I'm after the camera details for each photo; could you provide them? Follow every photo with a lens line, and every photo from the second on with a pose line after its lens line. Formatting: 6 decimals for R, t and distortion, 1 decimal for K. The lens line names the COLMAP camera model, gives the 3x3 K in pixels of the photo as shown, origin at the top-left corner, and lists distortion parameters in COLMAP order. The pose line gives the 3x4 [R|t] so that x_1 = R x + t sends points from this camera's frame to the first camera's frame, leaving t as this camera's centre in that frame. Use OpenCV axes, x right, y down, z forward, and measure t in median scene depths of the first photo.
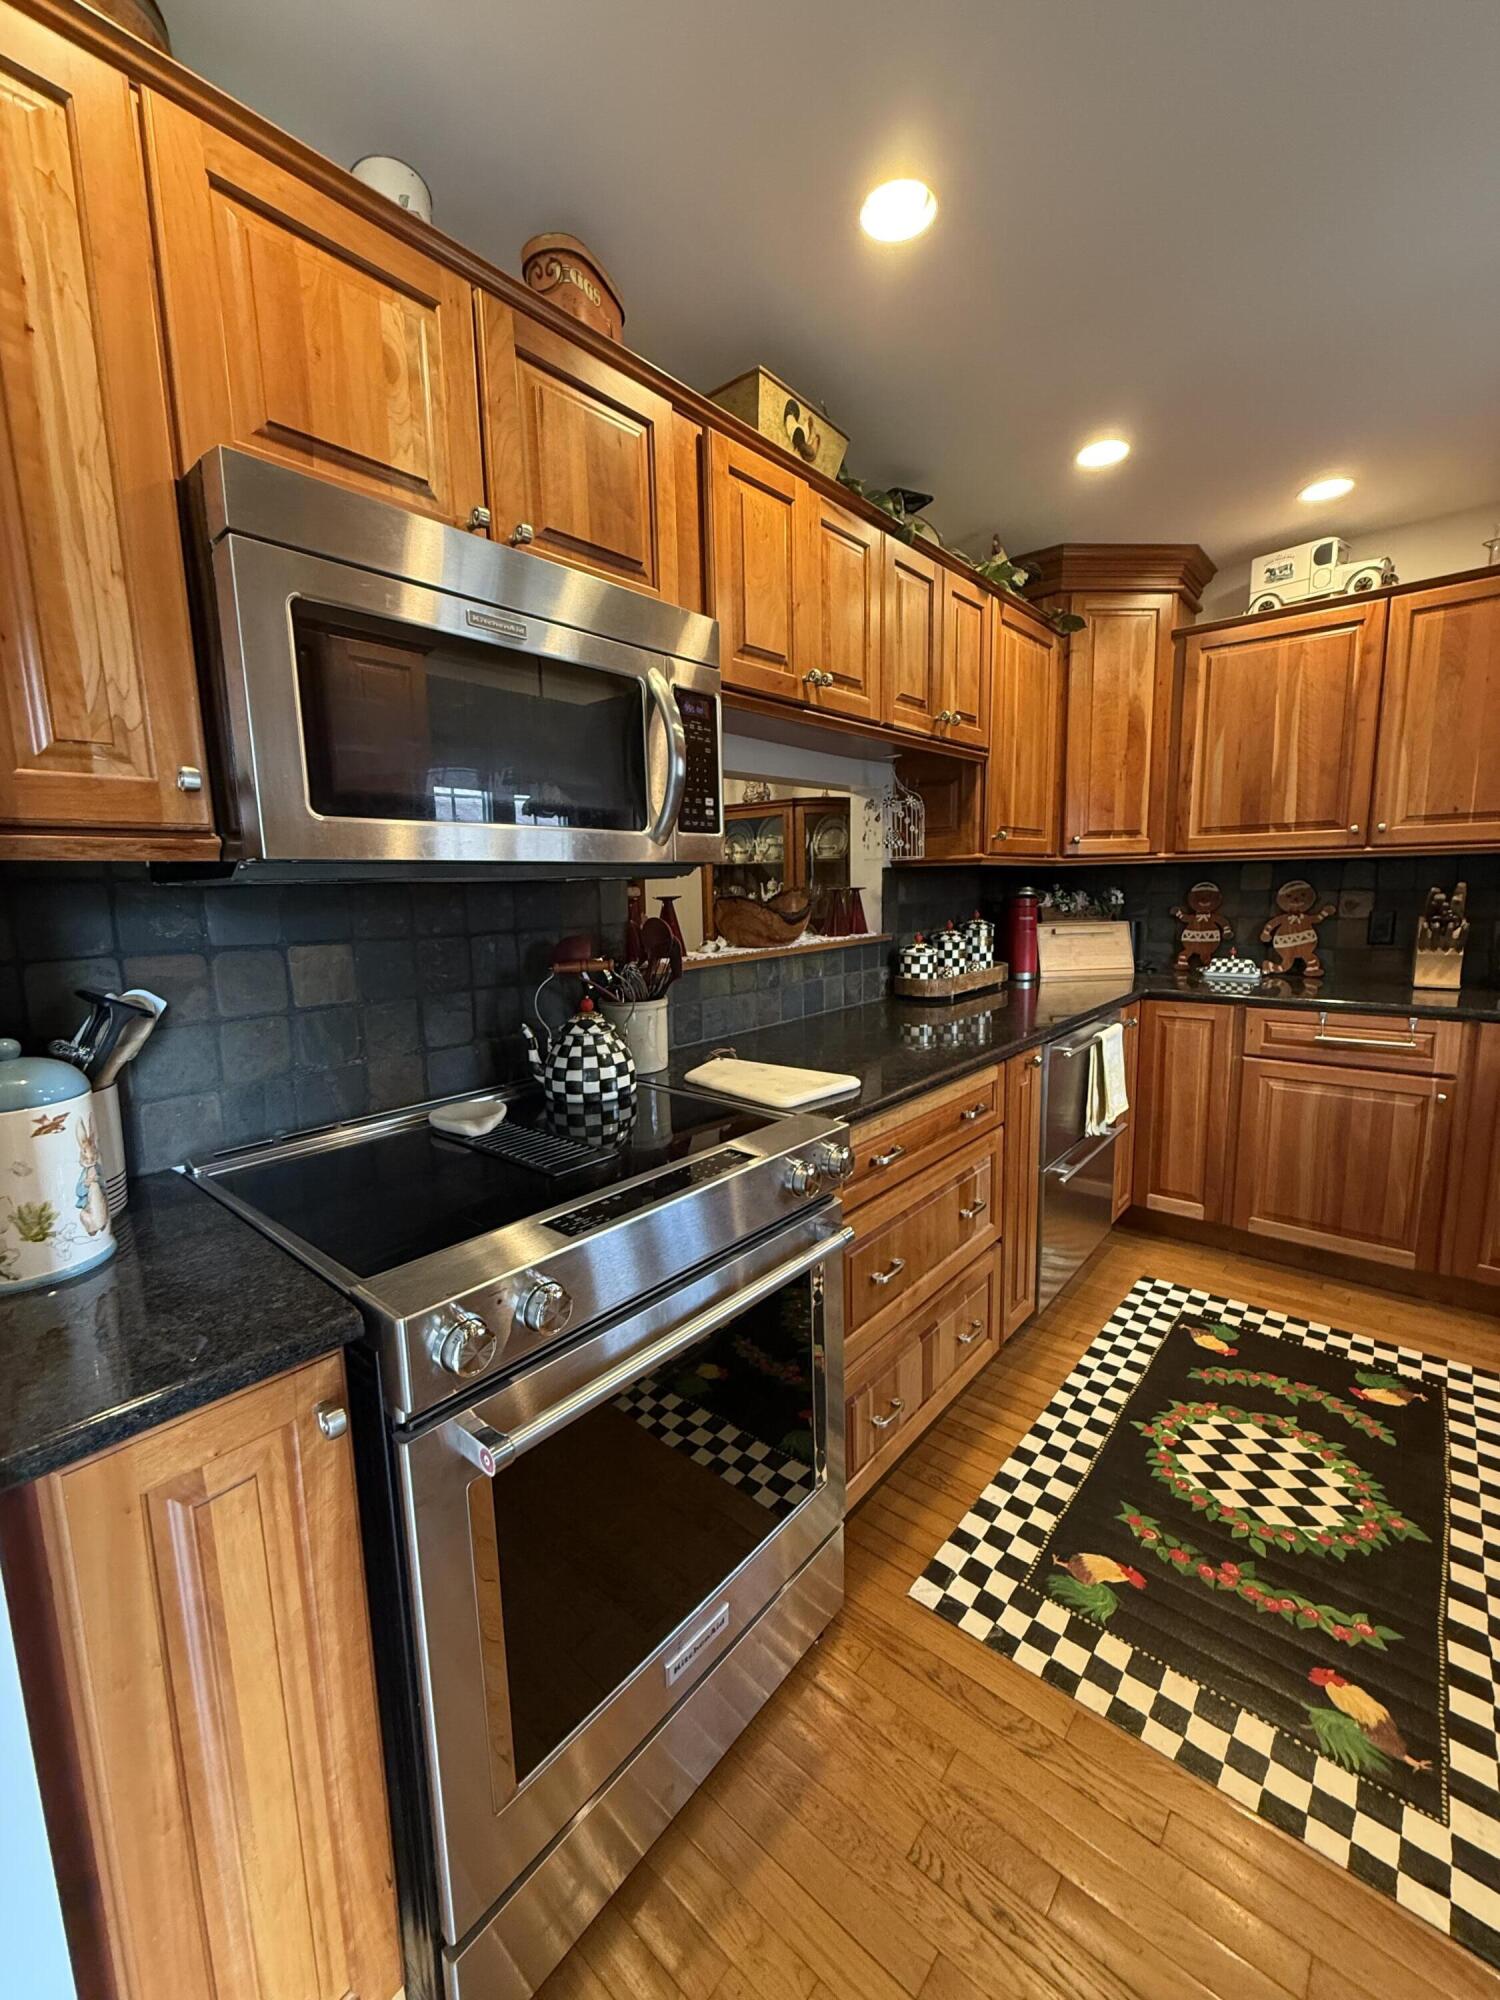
lens RADIAL K [[794.3, 0, 752.9], [0, 794.3, 995.9], [0, 0, 1]] dist [0.002016, -0.000481]
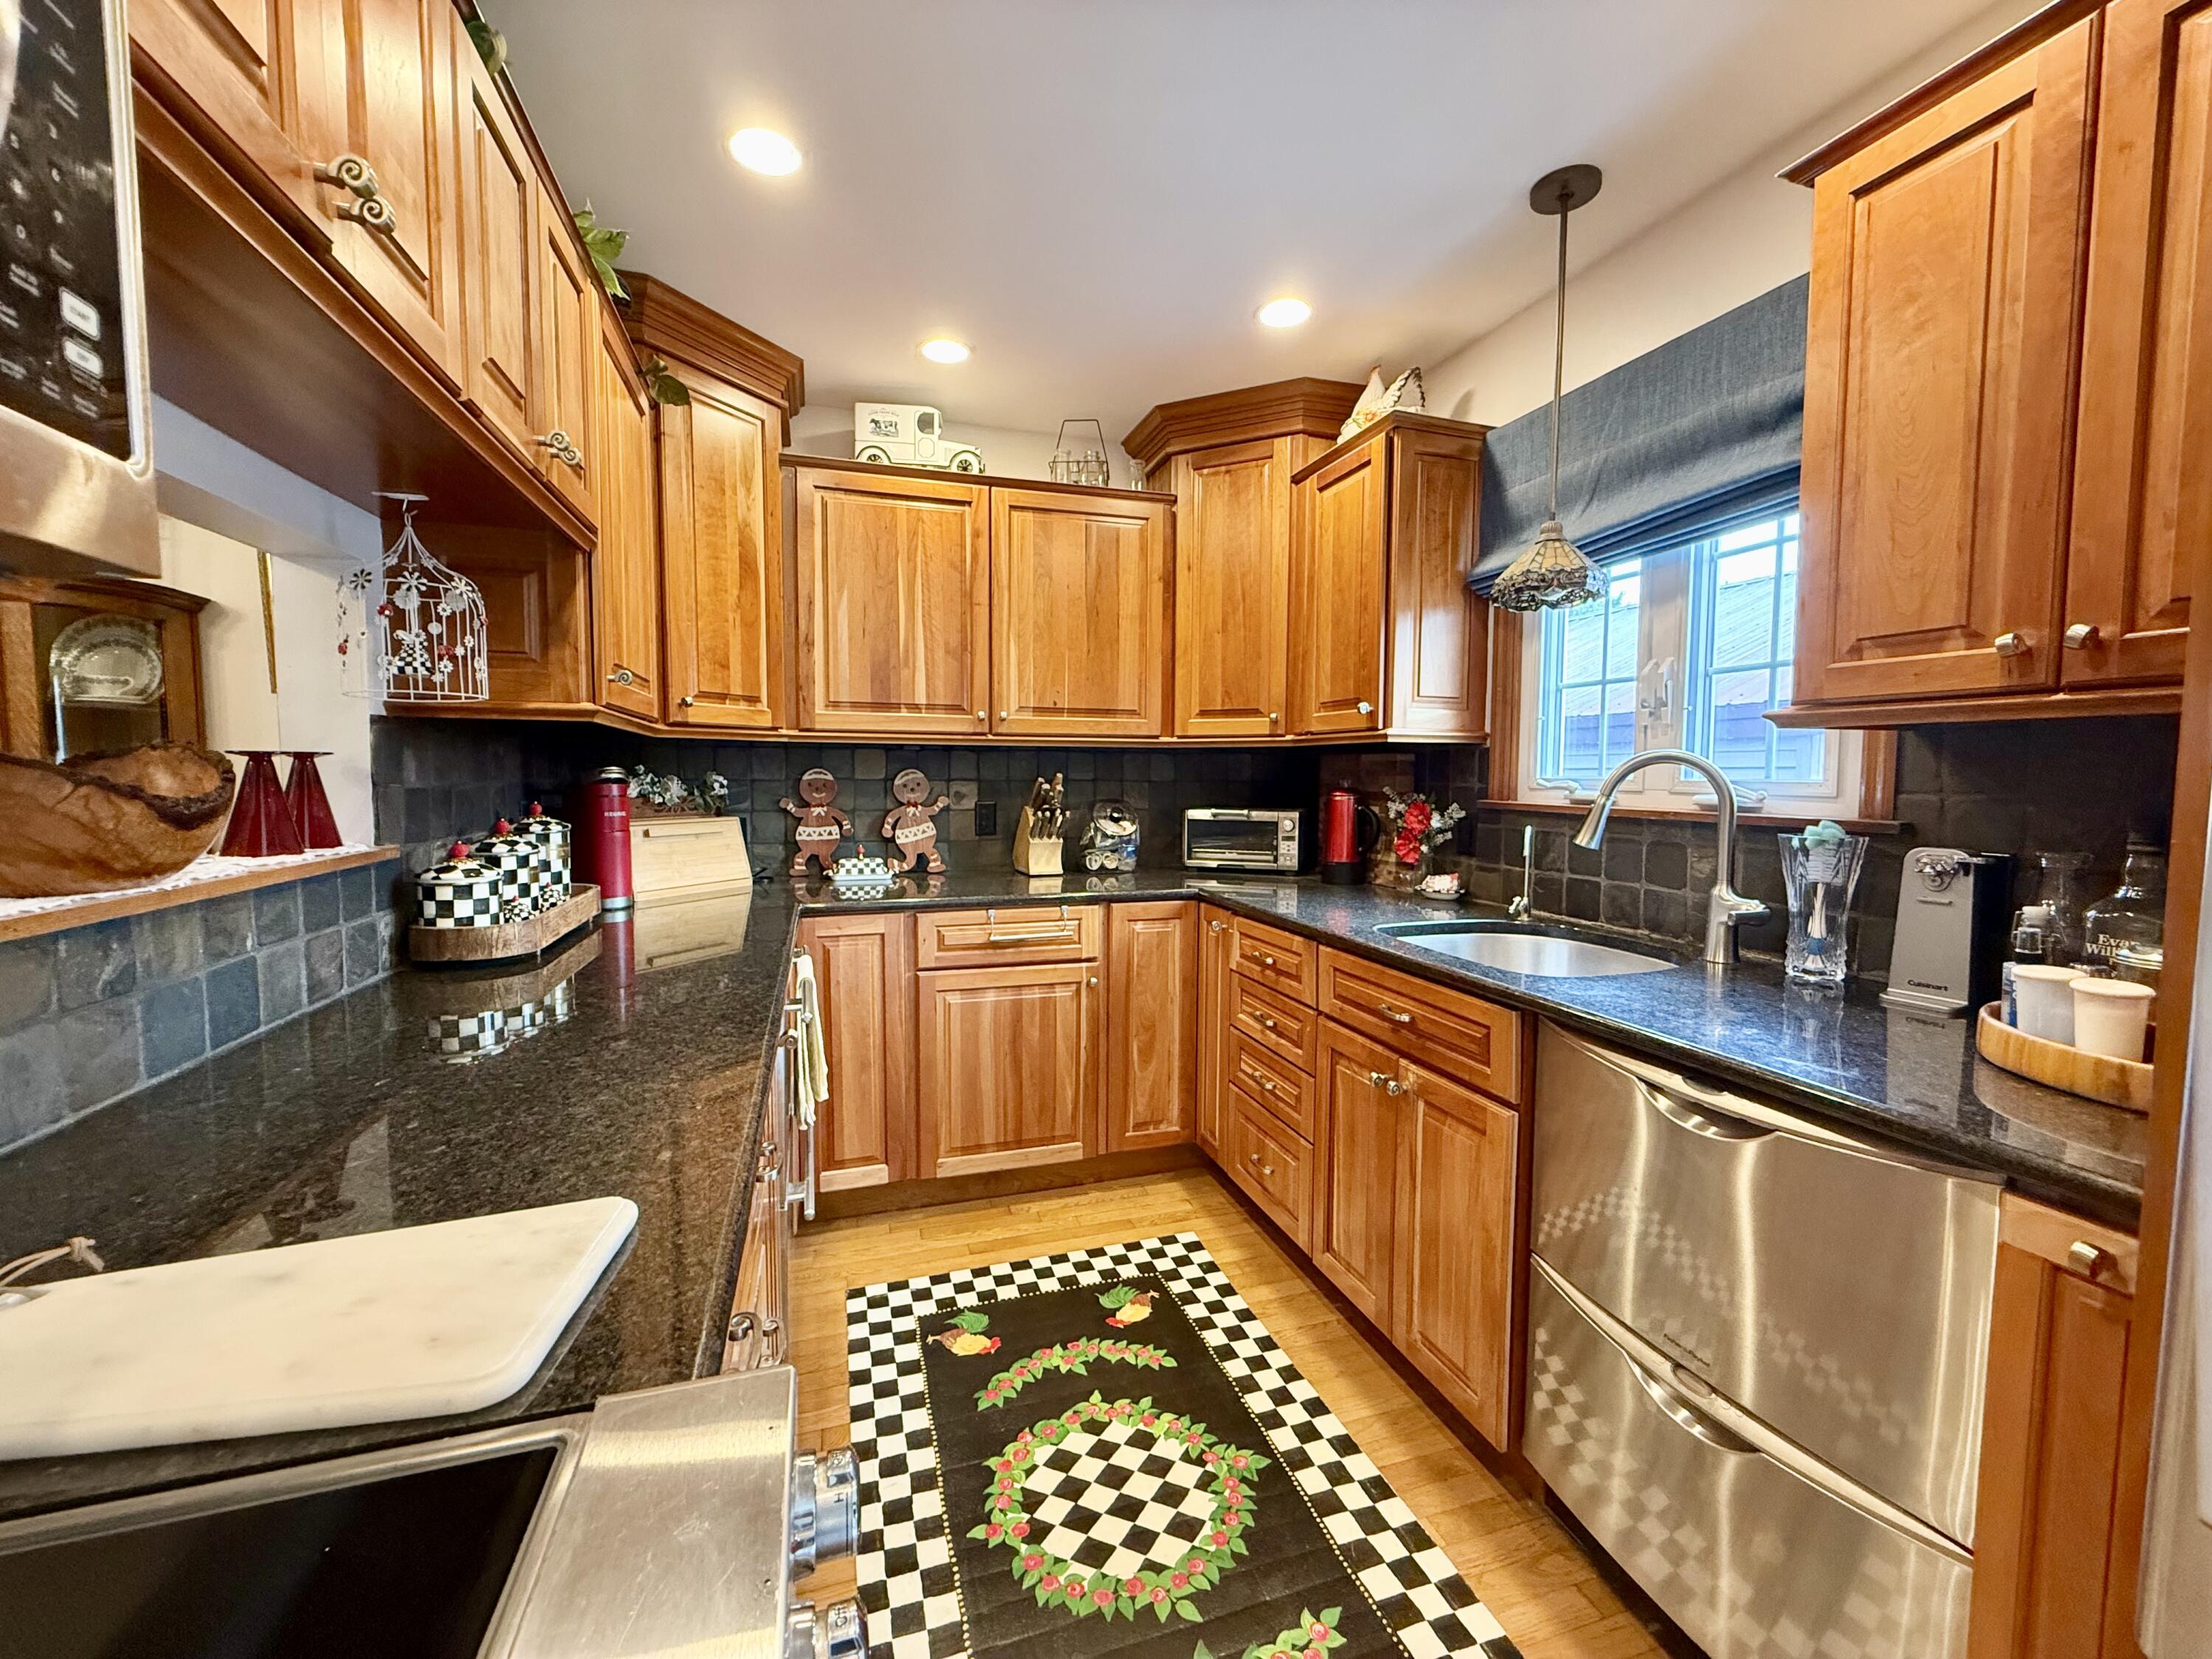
lens RADIAL K [[878.5, 0, 1101.2], [0, 878.5, 831.5], [0, 0, 1]] dist [0.002016, -0.000481]
pose [[0.532682, -0.029491, 0.845801, -0.065817], [0.102455, 0.994289, -0.029857, -0.024839], [-0.840091, 0.102561, 0.532662, 0.334897]]
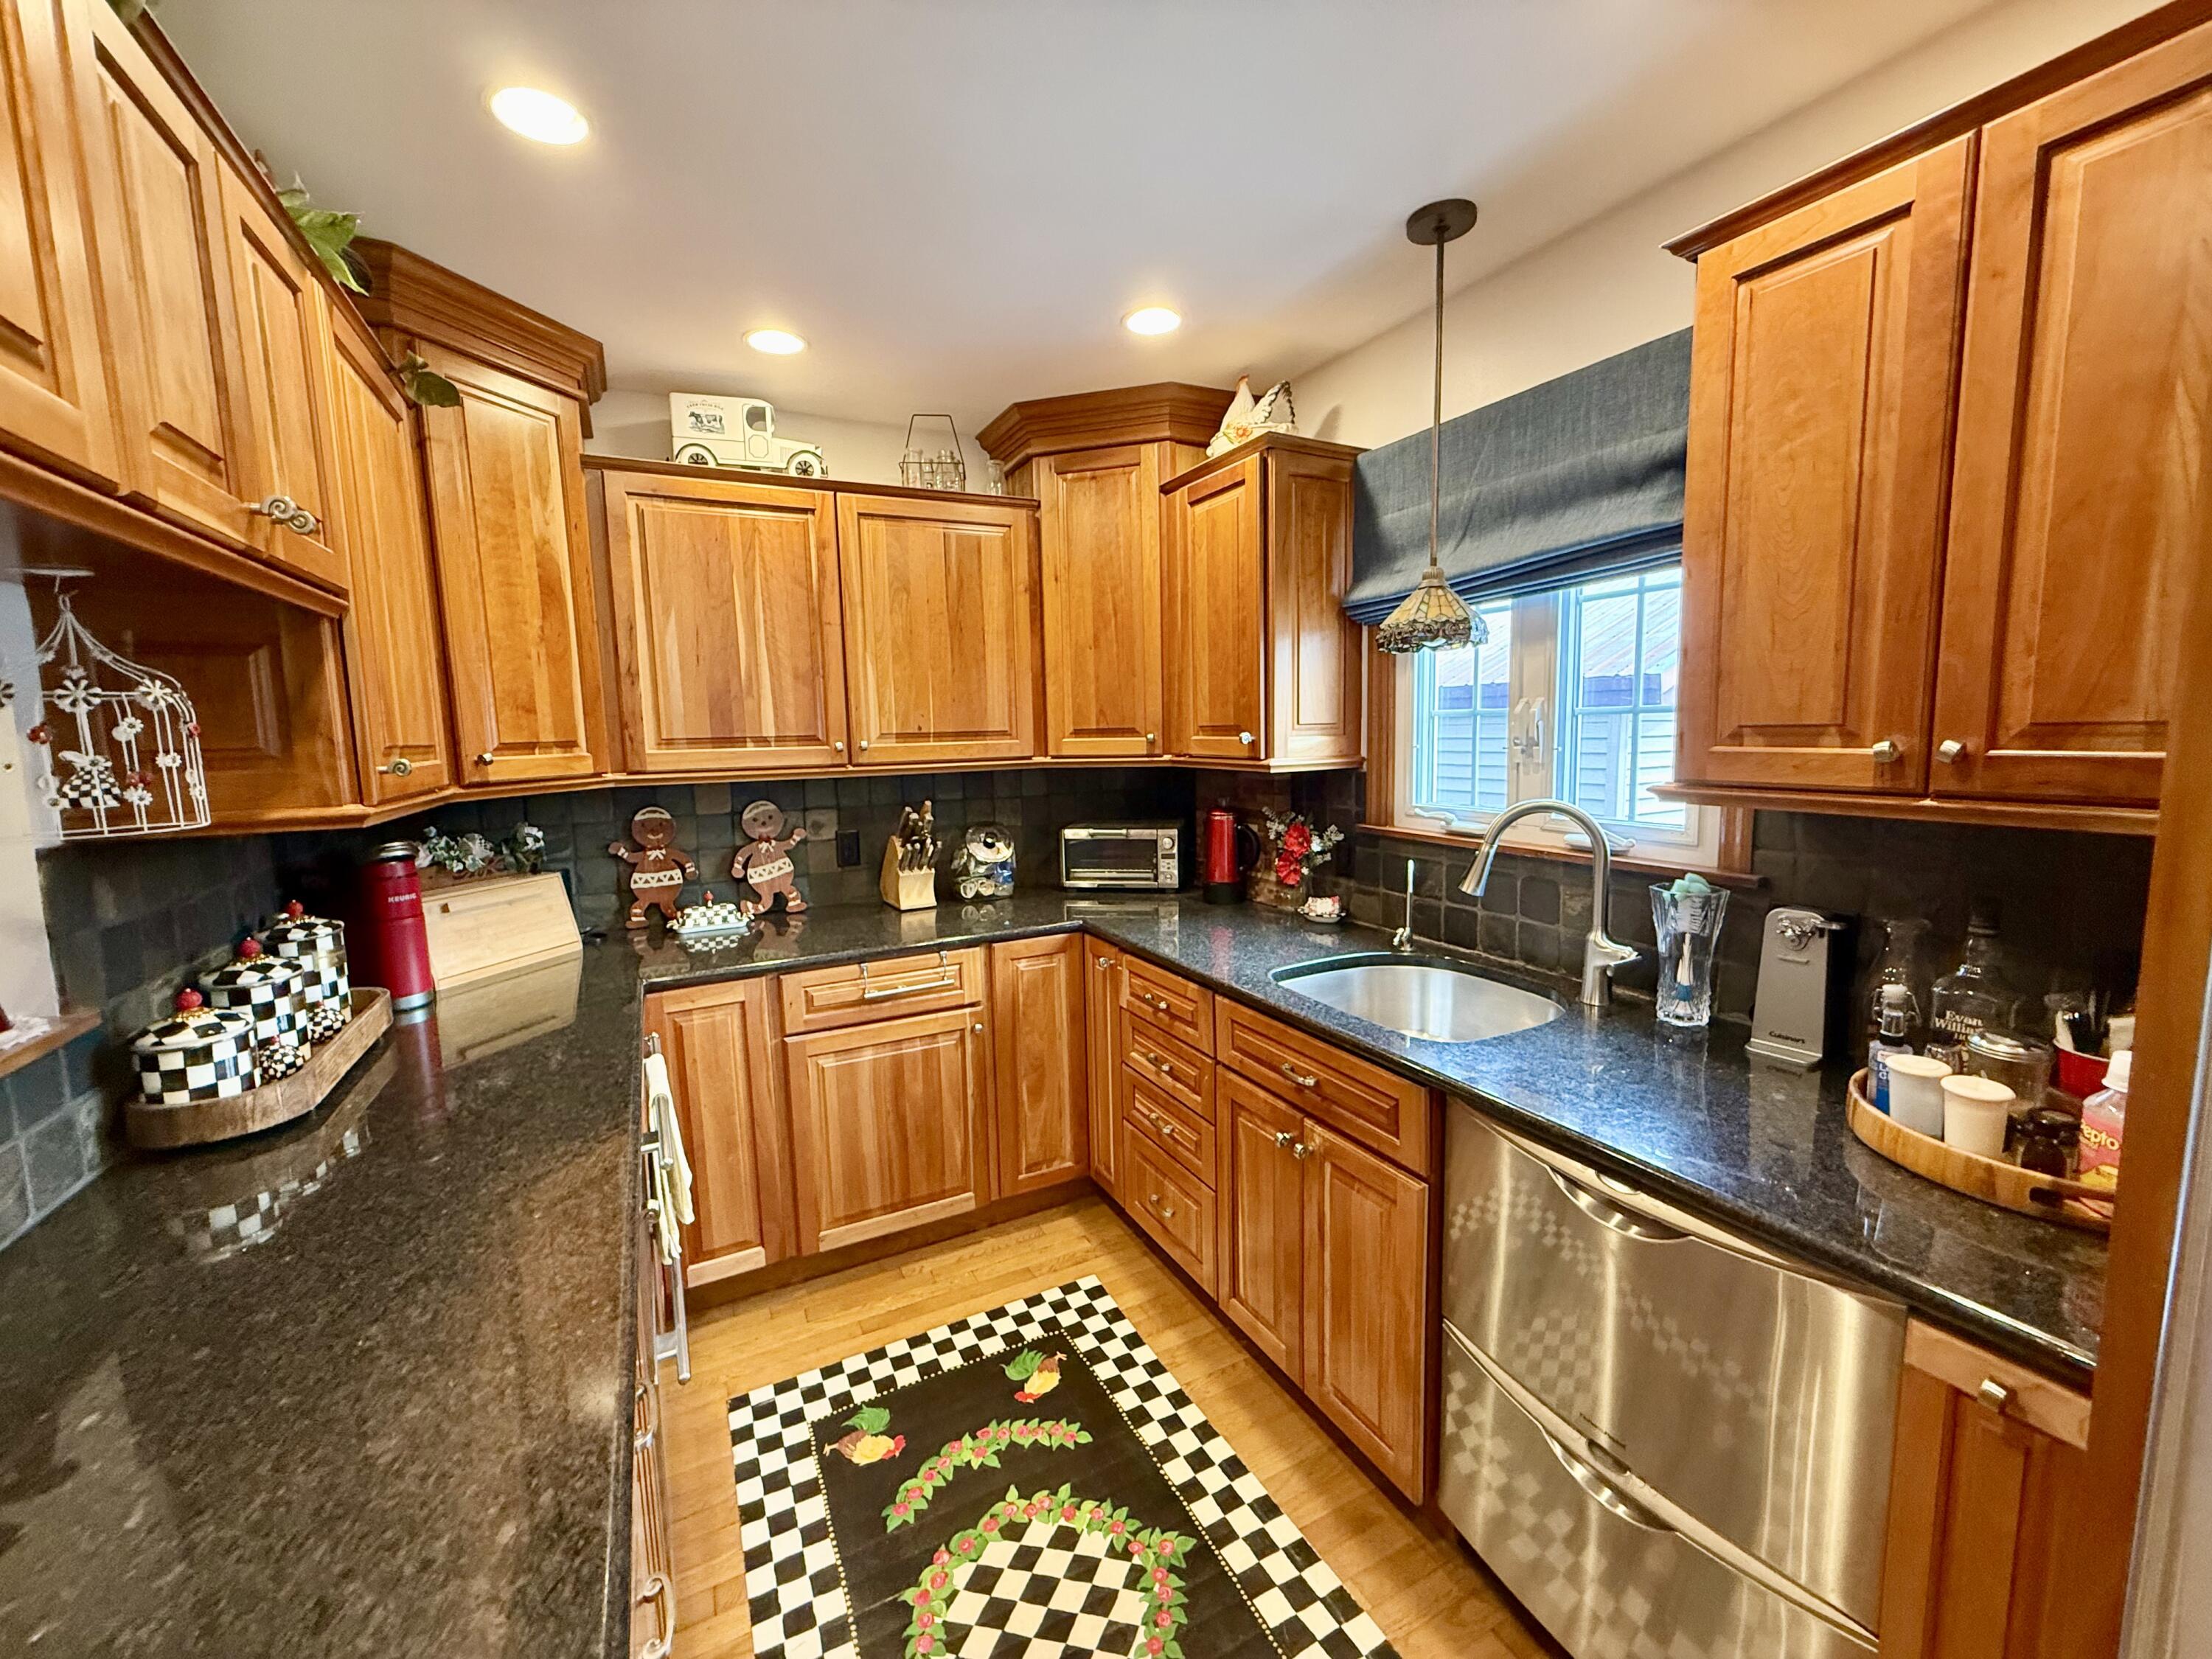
lens RADIAL K [[878.5, 0, 1101.2], [0, 878.5, 832.3], [0, 0, 1]] dist [0.002016, -0.000481]
pose [[0.384858, -0.095660, 0.918005, -0.030761], [0.146015, 0.988400, 0.041782, -0.116130], [-0.911353, 0.117962, 0.394362, 0.371697]]
